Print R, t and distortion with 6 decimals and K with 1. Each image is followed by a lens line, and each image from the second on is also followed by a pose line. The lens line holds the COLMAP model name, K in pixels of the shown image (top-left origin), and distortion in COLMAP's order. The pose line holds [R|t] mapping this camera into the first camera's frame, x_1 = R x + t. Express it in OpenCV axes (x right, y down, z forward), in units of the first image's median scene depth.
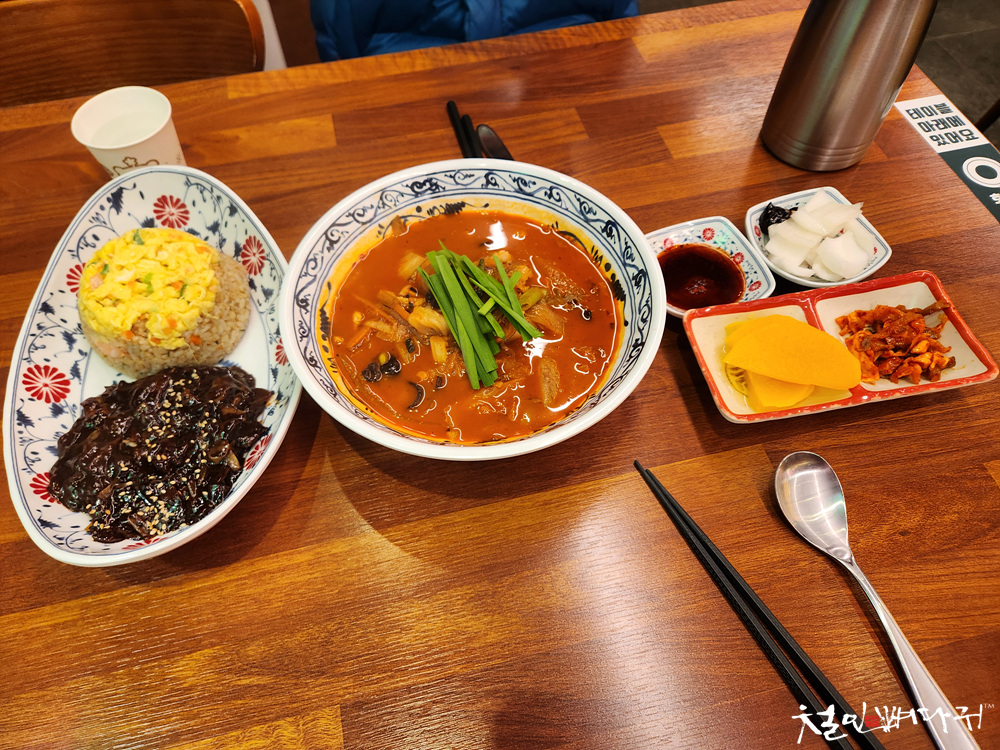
lens RADIAL K [[675.5, 0, 511.0], [0, 675.5, 370.2], [0, 0, 1]] dist [0.022951, -0.055248]
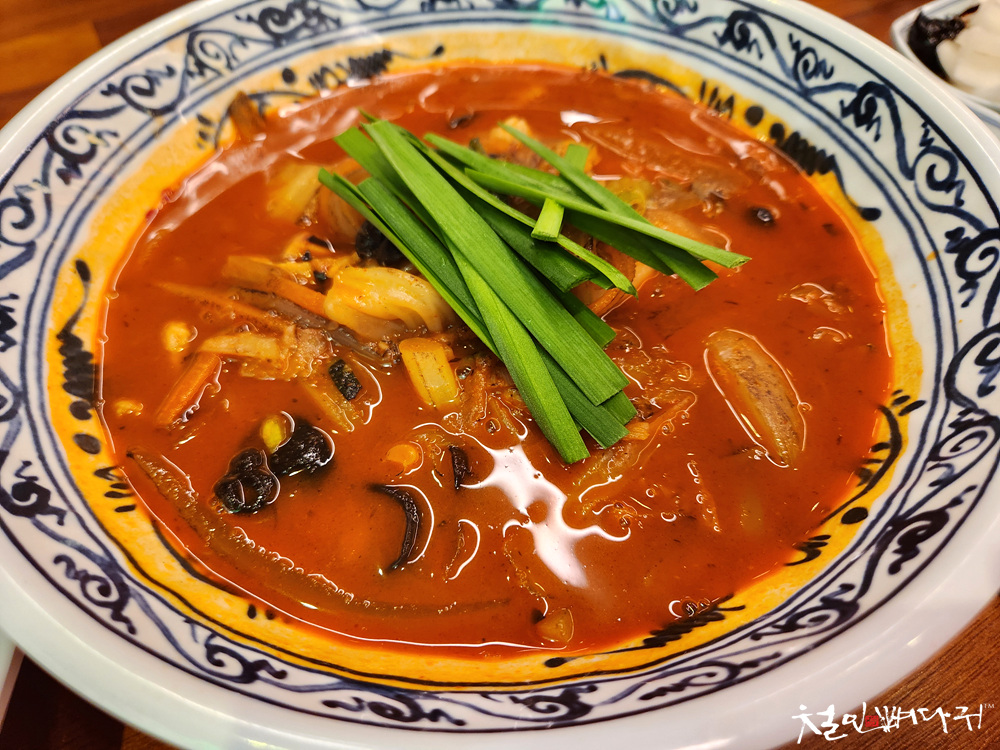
lens RADIAL K [[675.5, 0, 511.0], [0, 675.5, 370.2], [0, 0, 1]] dist [0.022951, -0.055248]
pose [[0.965354, -0.208146, 0.157372, -0.113160], [0.216222, 0.975685, -0.035874, -0.009523], [-0.146078, 0.068658, 0.986888, 0.602777]]
